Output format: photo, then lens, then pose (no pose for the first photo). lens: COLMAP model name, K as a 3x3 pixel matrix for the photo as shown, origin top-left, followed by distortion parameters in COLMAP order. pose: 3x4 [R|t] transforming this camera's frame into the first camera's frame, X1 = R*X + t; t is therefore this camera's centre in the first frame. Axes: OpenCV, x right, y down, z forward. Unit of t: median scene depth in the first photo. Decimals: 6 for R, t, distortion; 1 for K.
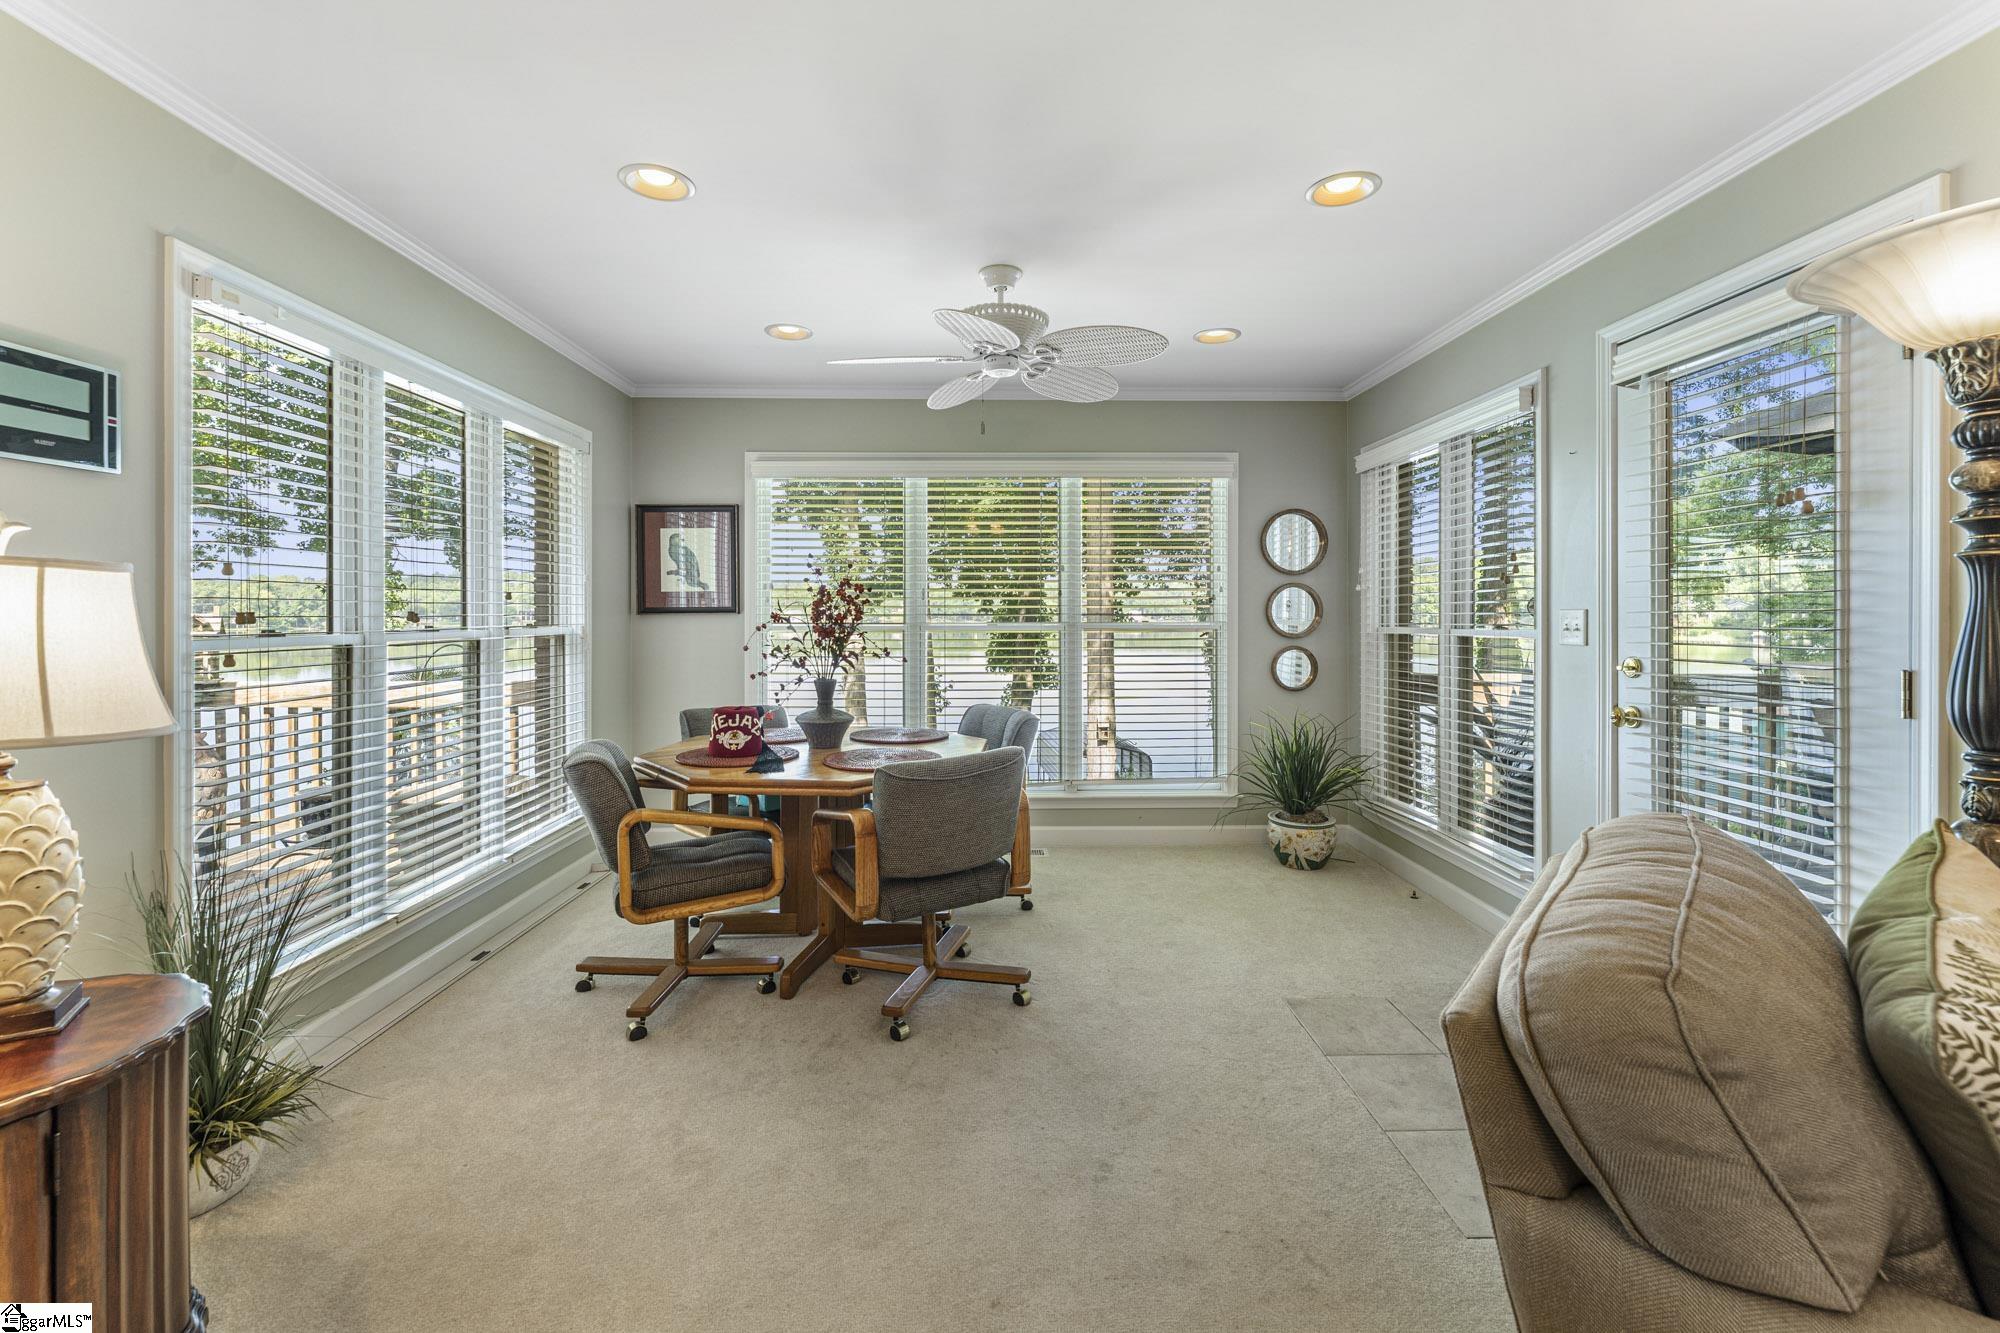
lens RADIAL K [[815.0, 0, 982.1], [0, 815.0, 612.5], [0, 0, 1]] dist [0.004157, 0.000118]
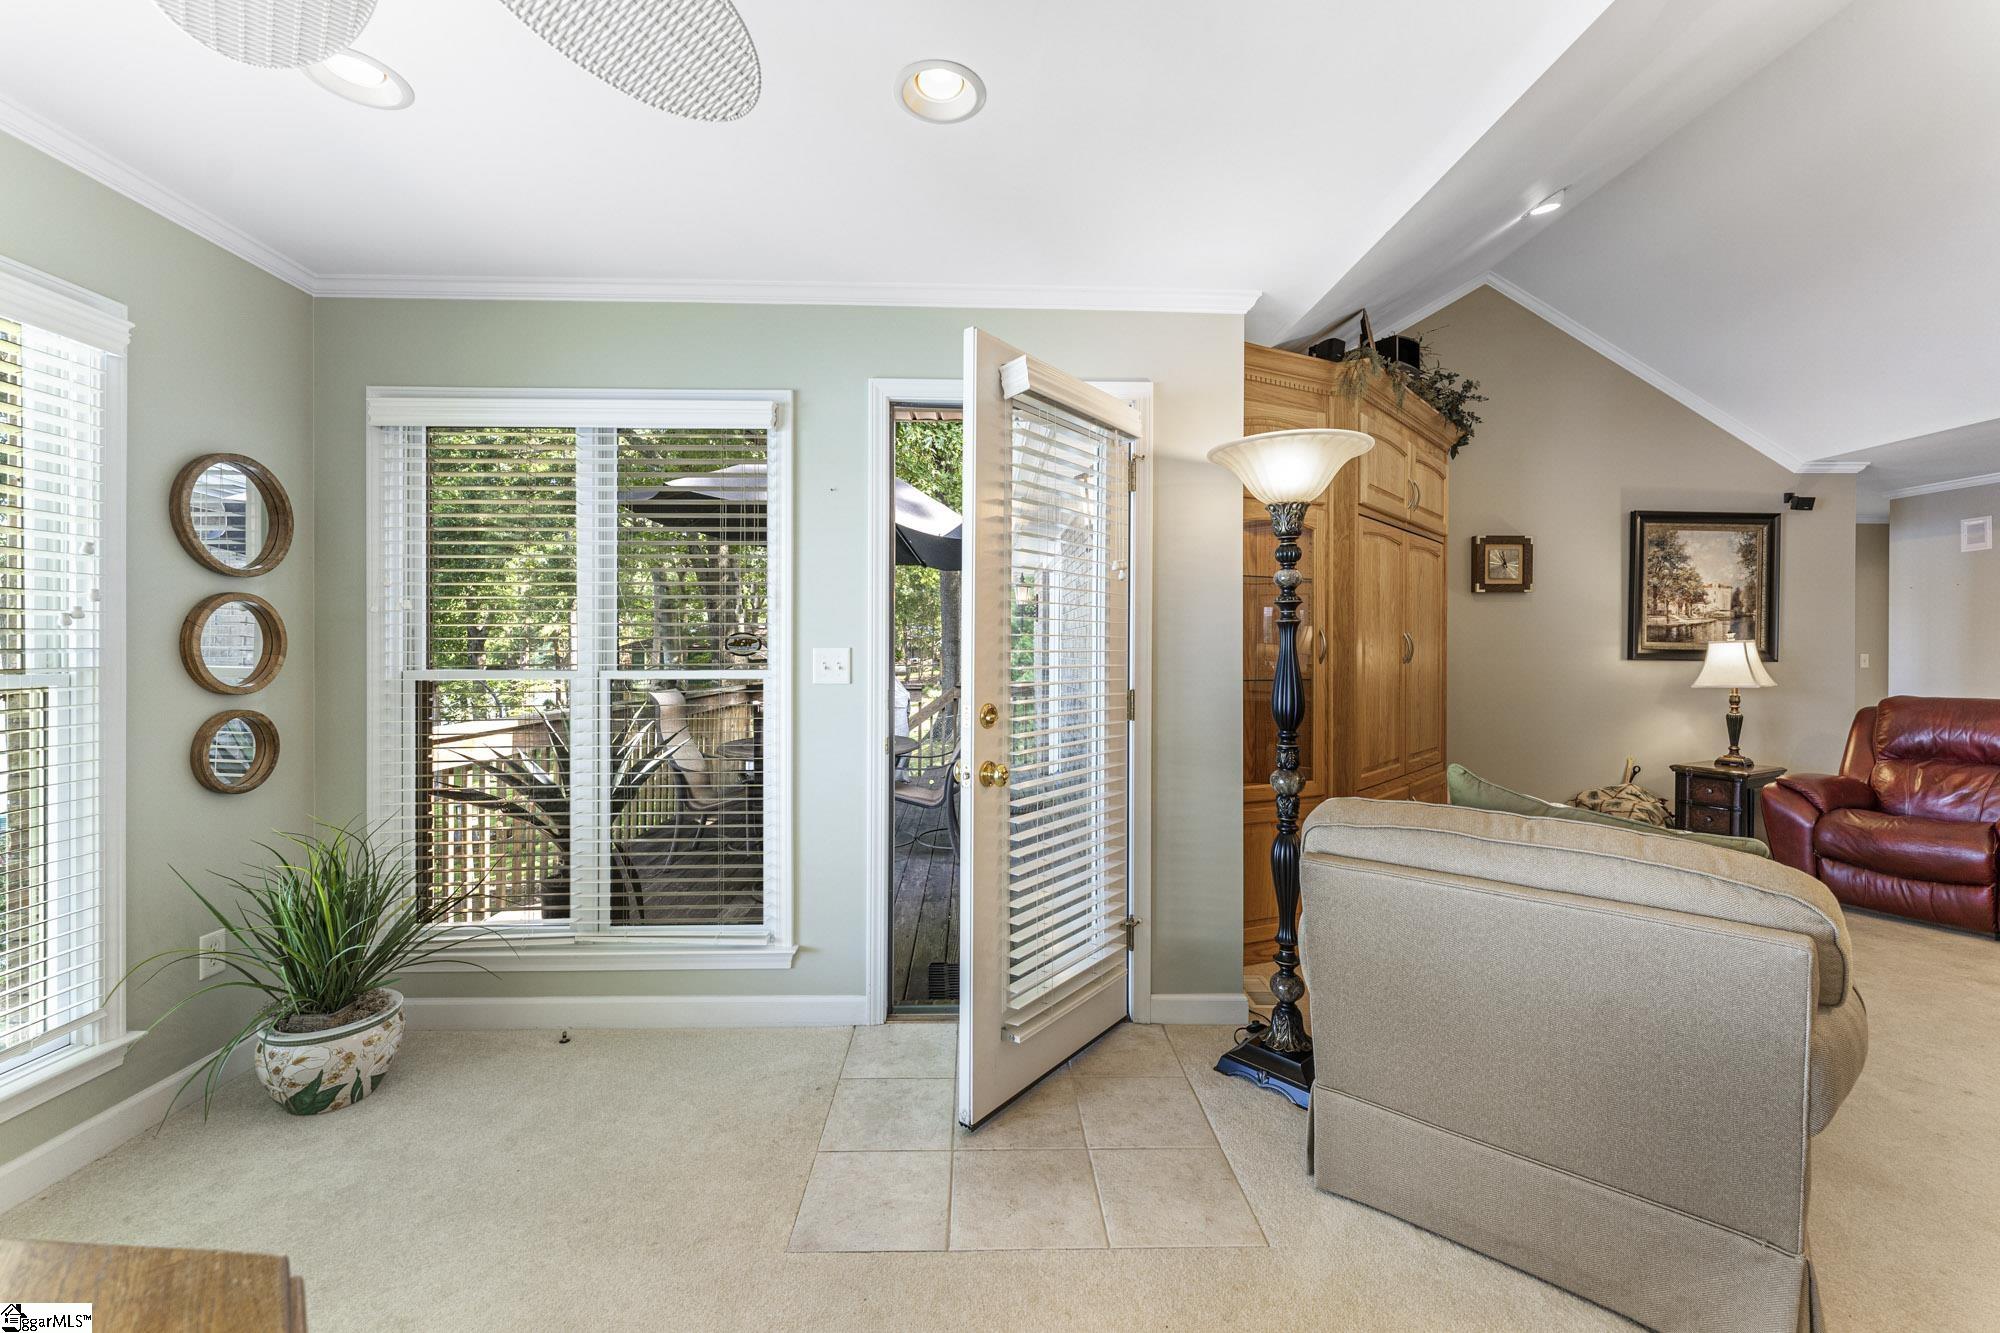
lens RADIAL K [[815.0, 0, 995.3], [0, 815.0, 658.3], [0, 0, 1]] dist [0.004157, 0.000118]
pose [[-0.026571, -0.005375, 0.999632, -0.206114], [-0.008193, 0.999953, 0.005159, 0.001083], [-0.999613, -0.008052, -0.026614, 0.638519]]
